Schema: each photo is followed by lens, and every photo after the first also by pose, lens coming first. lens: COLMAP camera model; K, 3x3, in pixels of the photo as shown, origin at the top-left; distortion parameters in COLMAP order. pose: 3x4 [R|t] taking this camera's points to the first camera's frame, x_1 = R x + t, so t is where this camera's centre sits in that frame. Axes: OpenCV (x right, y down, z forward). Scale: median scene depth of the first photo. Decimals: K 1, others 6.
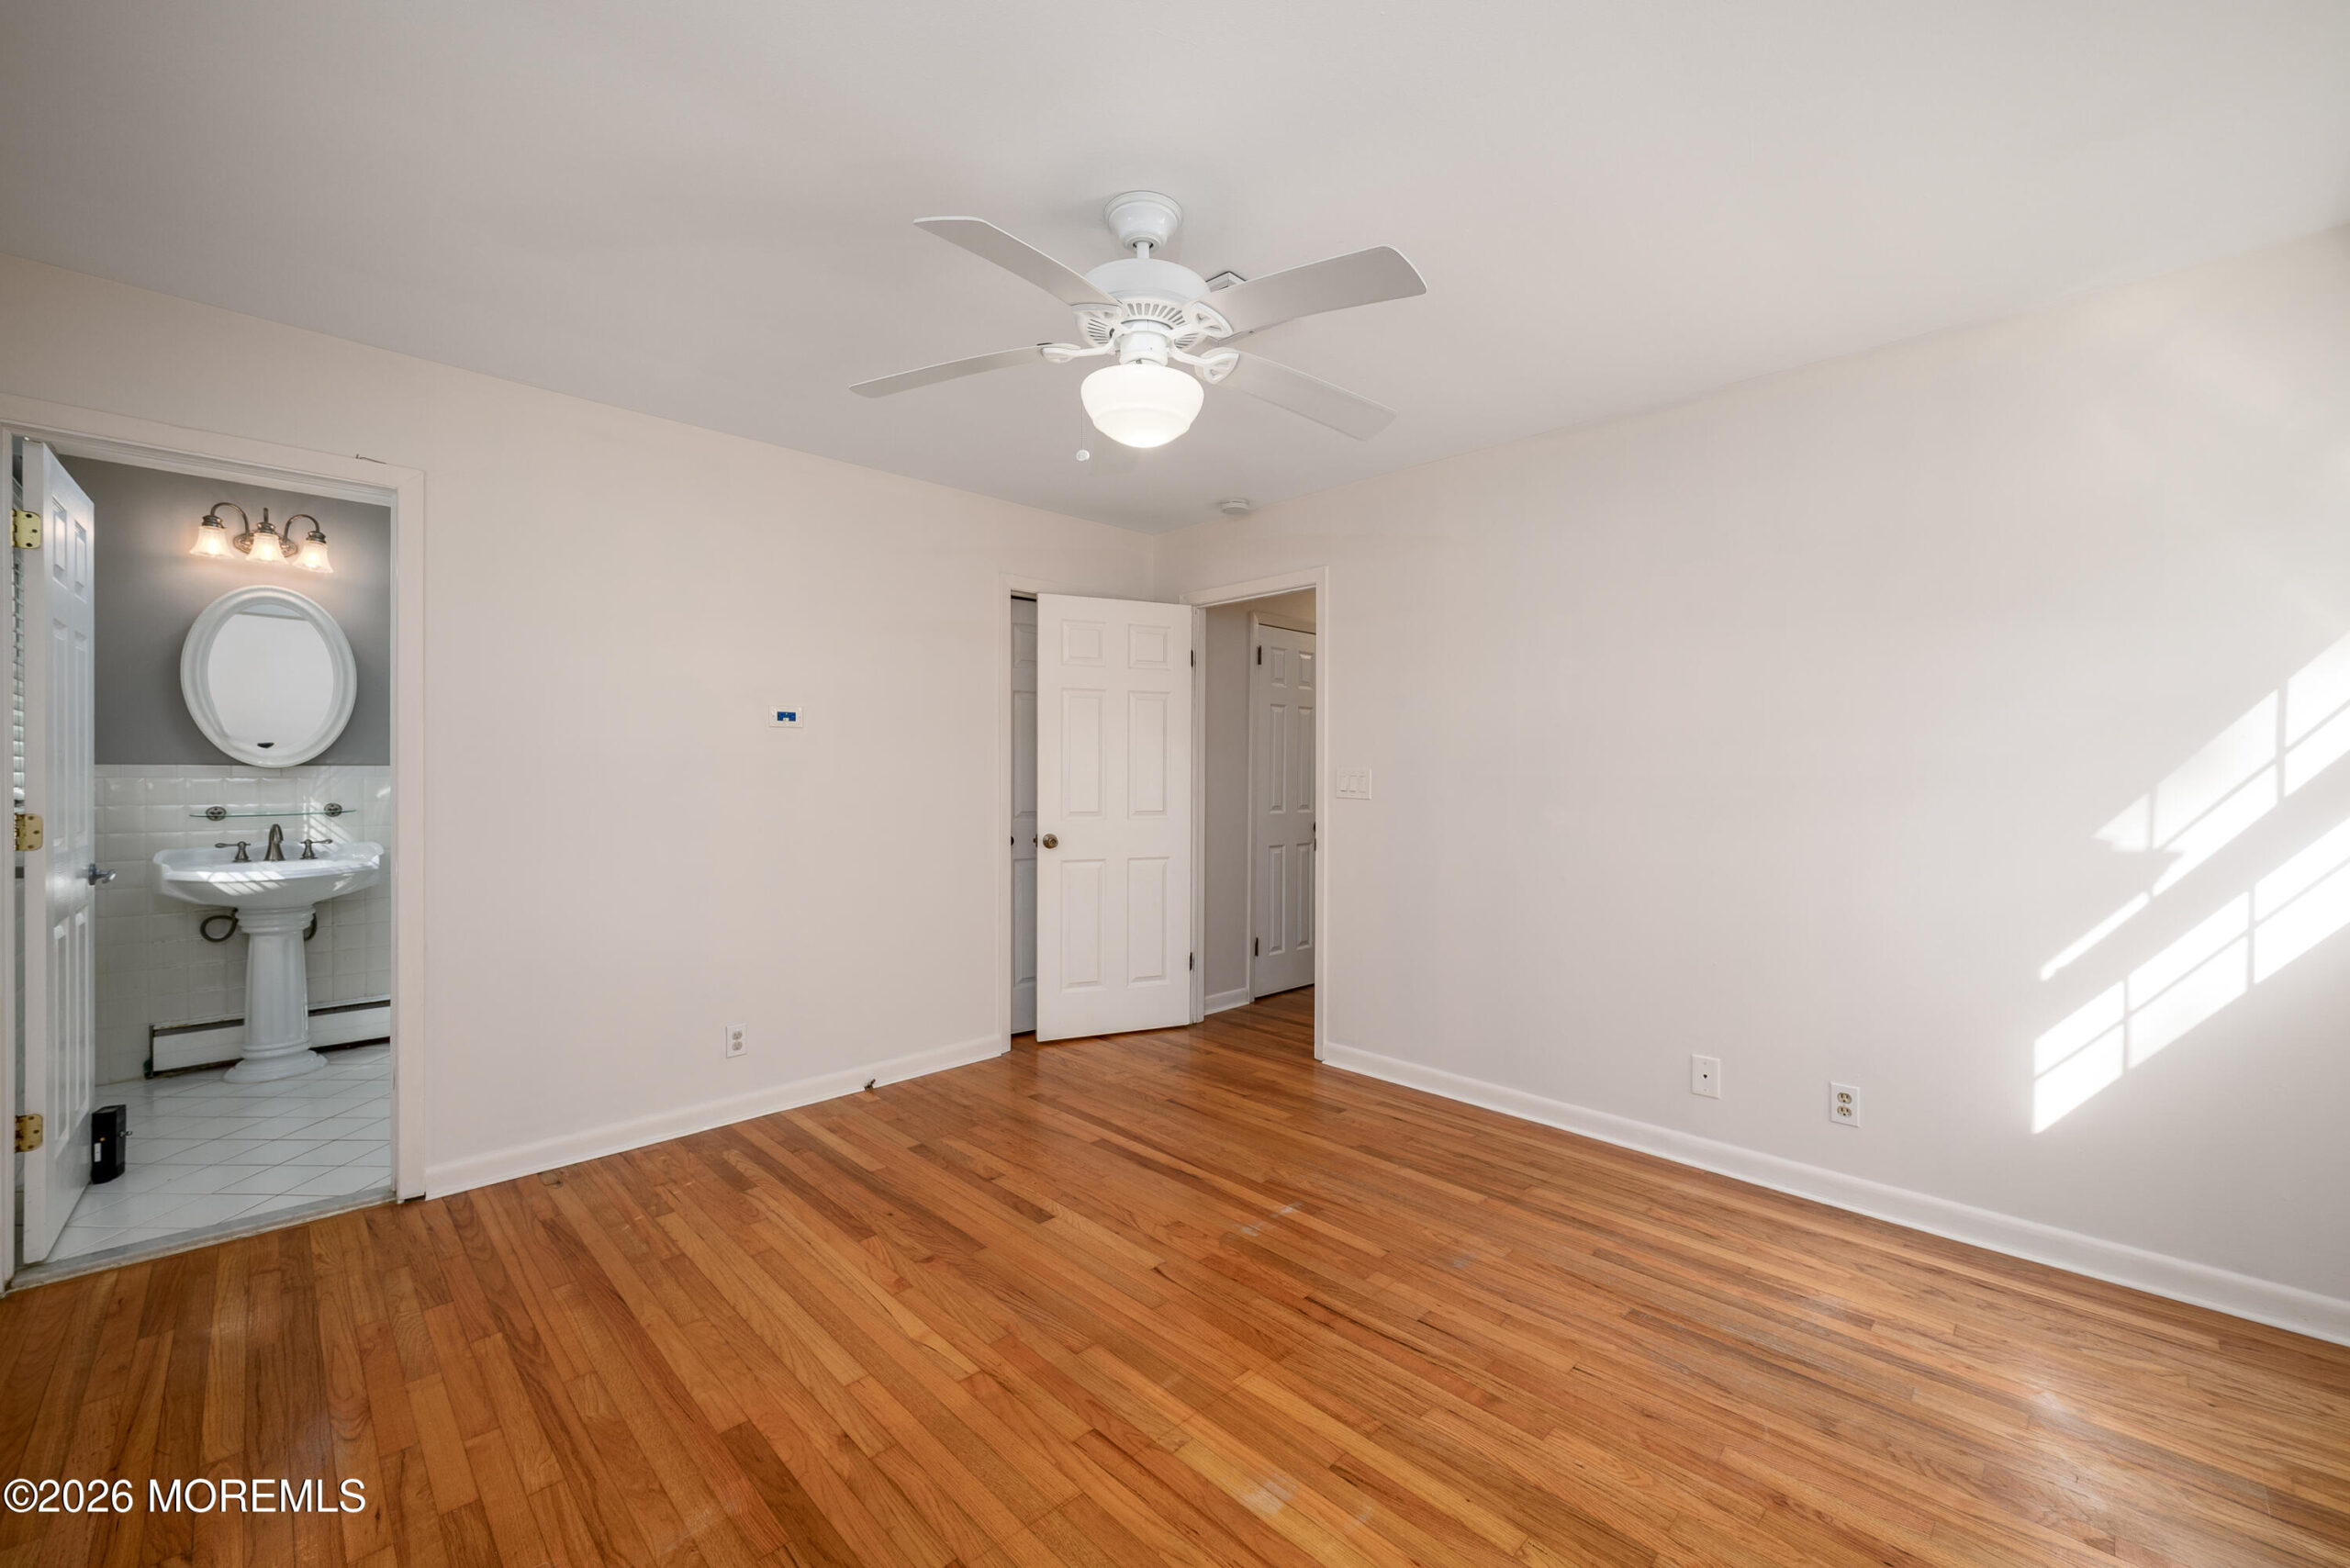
lens RADIAL K [[944.1, 0, 1177.9], [0, 944.1, 780.4], [0, 0, 1]] dist [0.018735, -0.008161]
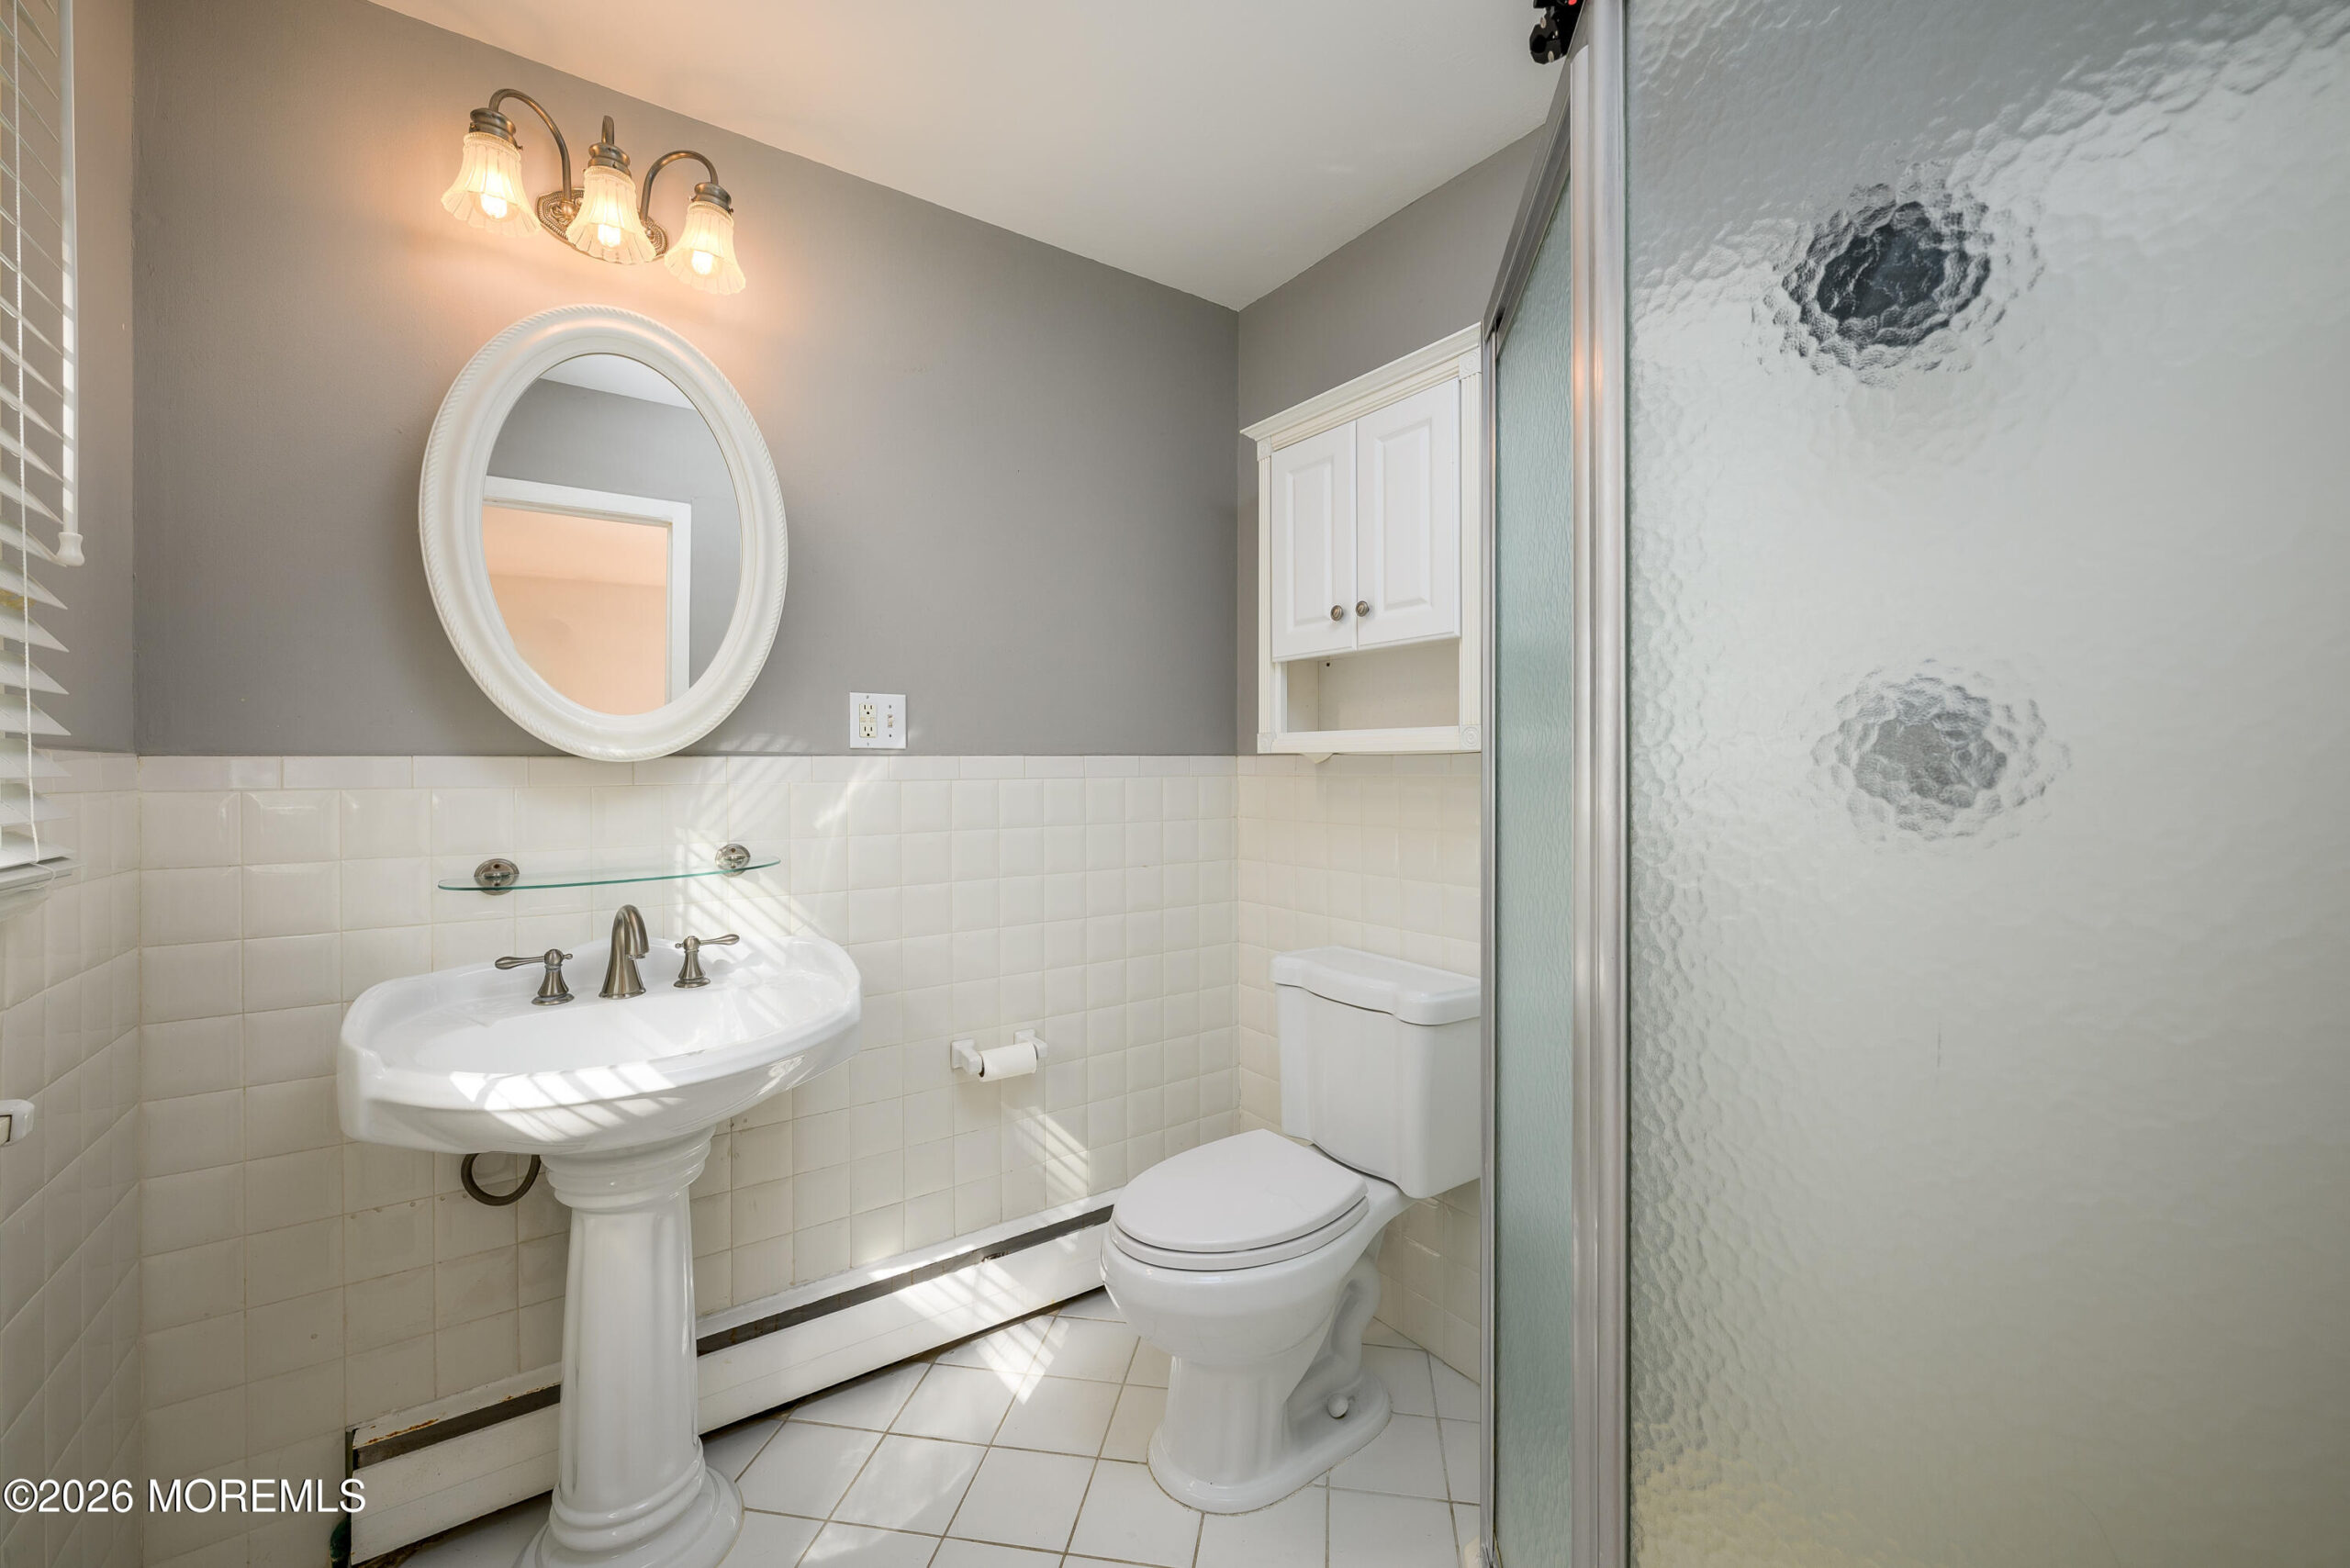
lens RADIAL K [[939.2, 0, 1173.3], [0, 939.2, 763.4], [0, 0, 1]] dist [0.000669, 0.000053]
pose [[0.988772, -0.001766, -0.149424, -0.665984], [0.000756, 0.999976, -0.006820, -0.010059], [0.149433, 0.006630, 0.988750, 0.650345]]
